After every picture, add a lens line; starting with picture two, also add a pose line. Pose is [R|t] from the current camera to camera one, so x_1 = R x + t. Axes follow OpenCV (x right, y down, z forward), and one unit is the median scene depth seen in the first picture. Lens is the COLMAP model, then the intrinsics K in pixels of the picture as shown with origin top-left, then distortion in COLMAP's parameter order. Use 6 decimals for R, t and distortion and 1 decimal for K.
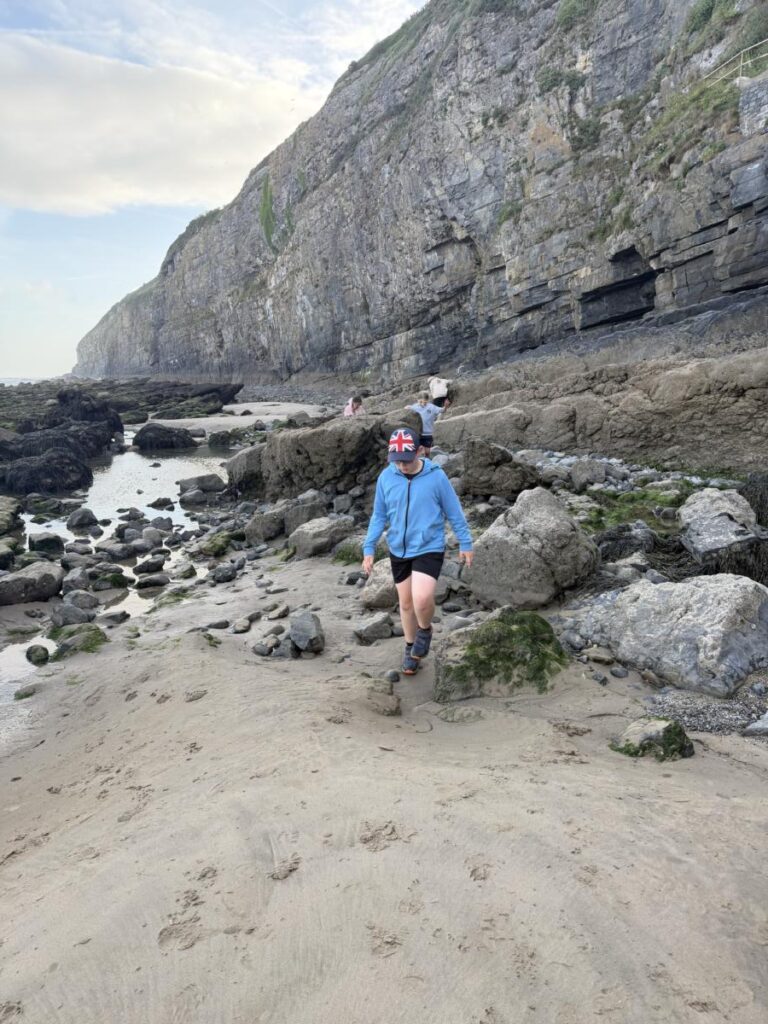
lens RADIAL K [[719.9, 0, 381.5], [0, 719.9, 515.6], [0, 0, 1]] dist [0.062660, -0.073494]
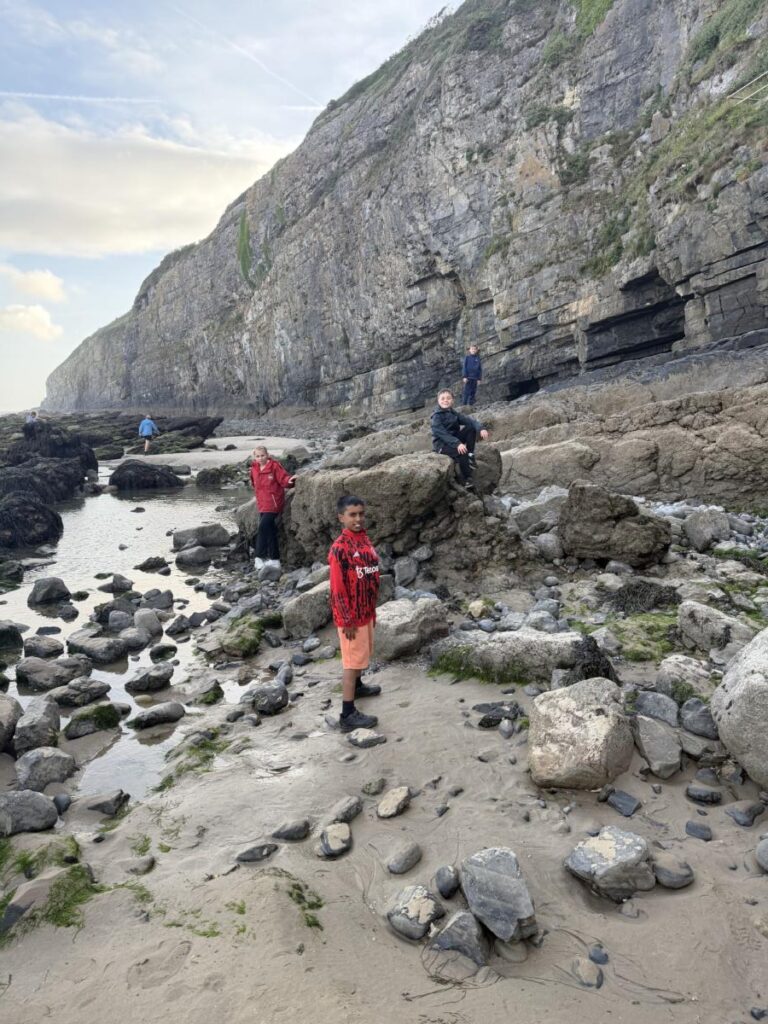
lens RADIAL K [[719.9, 0, 384.5], [0, 719.9, 514.6], [0, 0, 1]] dist [0.062660, -0.073494]
pose [[0.999120, -0.001388, 0.041926, -0.020049], [0.003434, 0.998805, -0.048759, -0.007227], [-0.041808, 0.048860, 0.997930, 0.048074]]
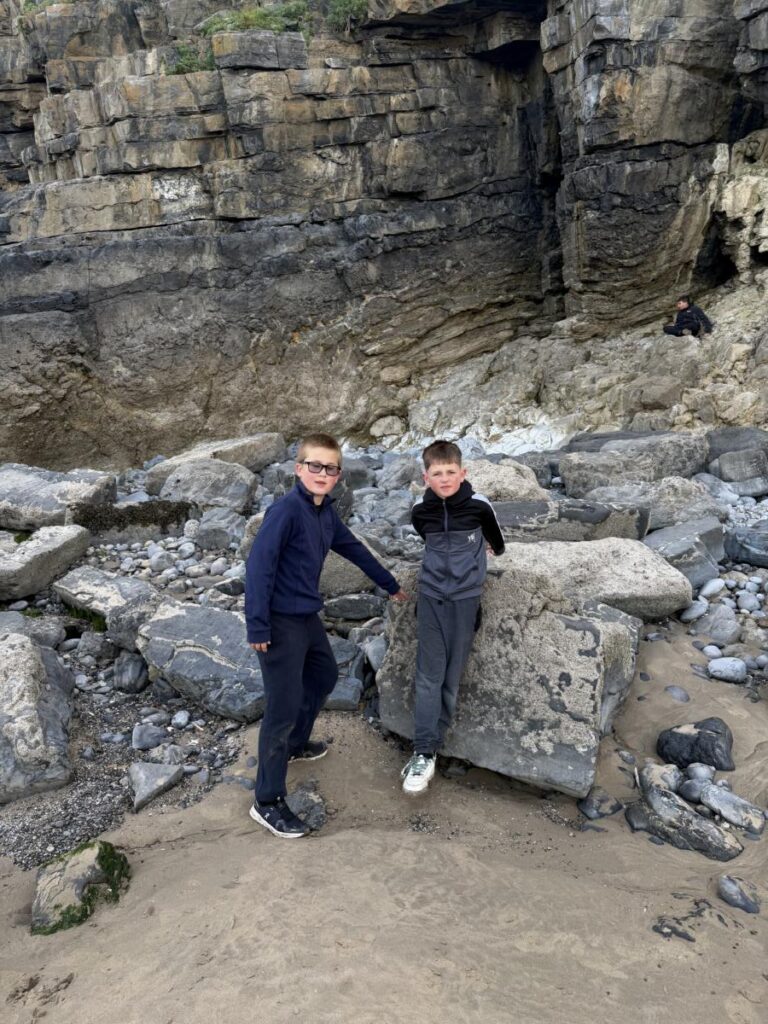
lens RADIAL K [[719.9, 0, 384.4], [0, 719.9, 511.8], [0, 0, 1]] dist [0.062660, -0.073494]
pose [[0.255435, -0.131674, 0.957818, -0.012486], [0.166066, 0.981934, 0.090702, -0.004365], [-0.952457, 0.135893, 0.272687, 0.030700]]
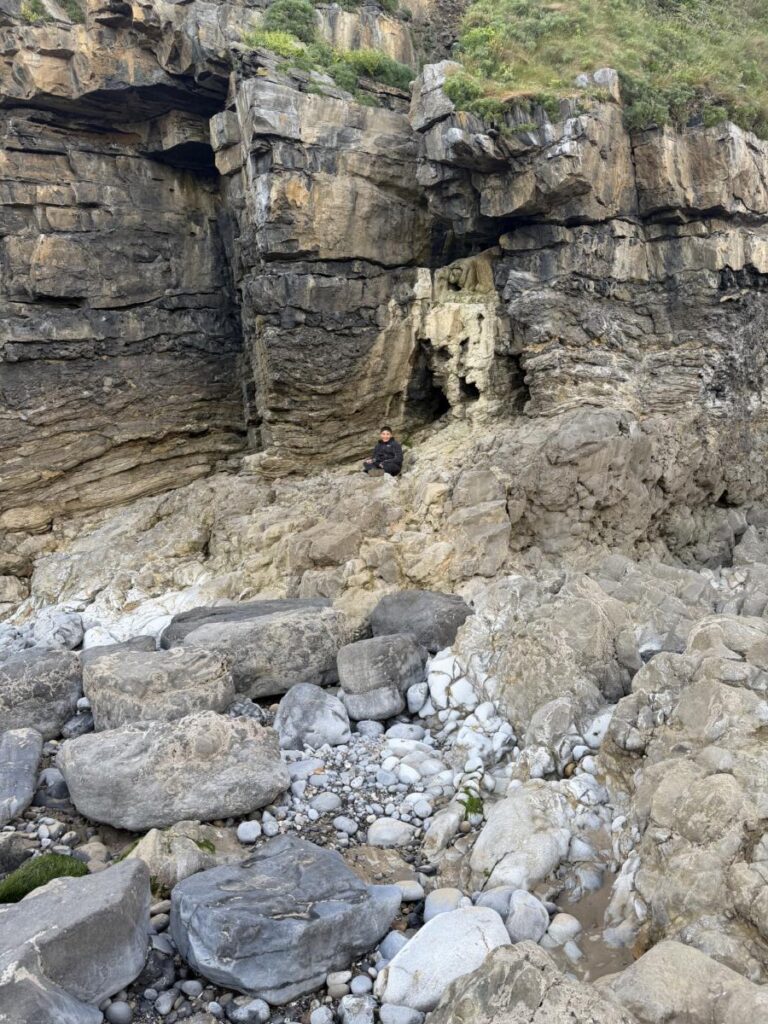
lens RADIAL K [[719.9, 0, 376.2], [0, 719.9, 518.2], [0, 0, 1]] dist [0.062660, -0.073494]
pose [[0.028993, 0.040596, 0.998755, 0.057663], [0.186525, 0.981405, -0.045306, -0.002458], [-0.982022, 0.187607, 0.020882, -0.008085]]
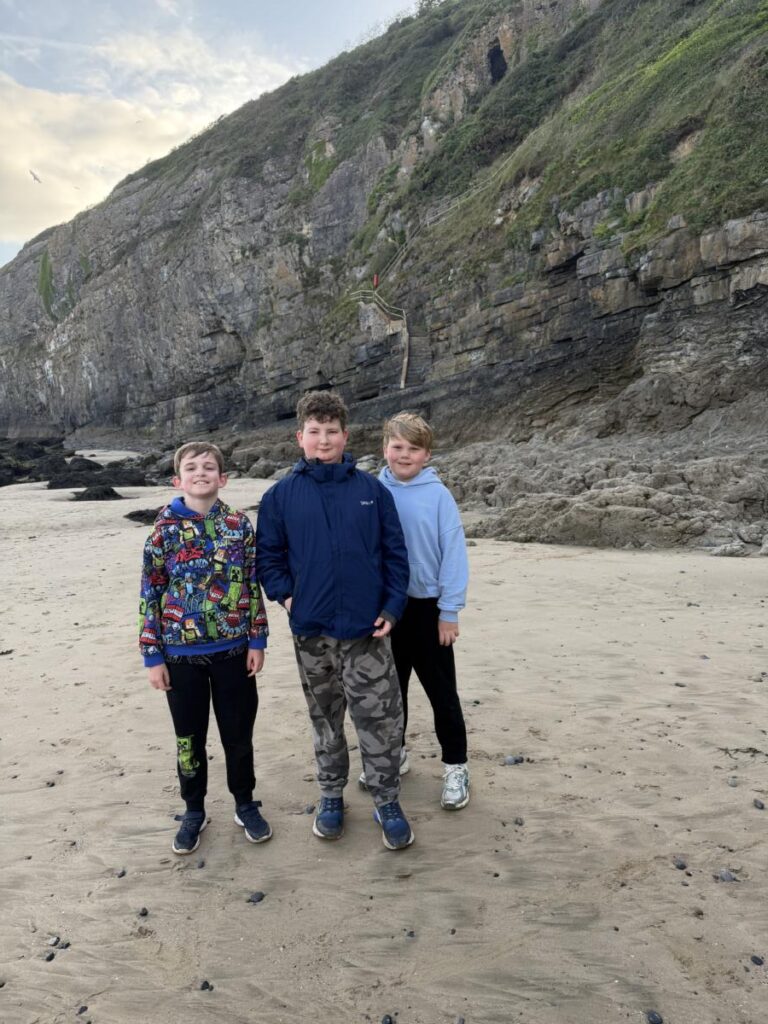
lens RADIAL K [[719.9, 0, 382.6], [0, 719.9, 514.6], [0, 0, 1]] dist [0.062660, -0.073494]
pose [[0.950480, -0.033352, 0.308991, -0.064293], [0.056210, 0.996277, -0.065369, 0.083358], [-0.305661, 0.079500, 0.948816, -0.459532]]
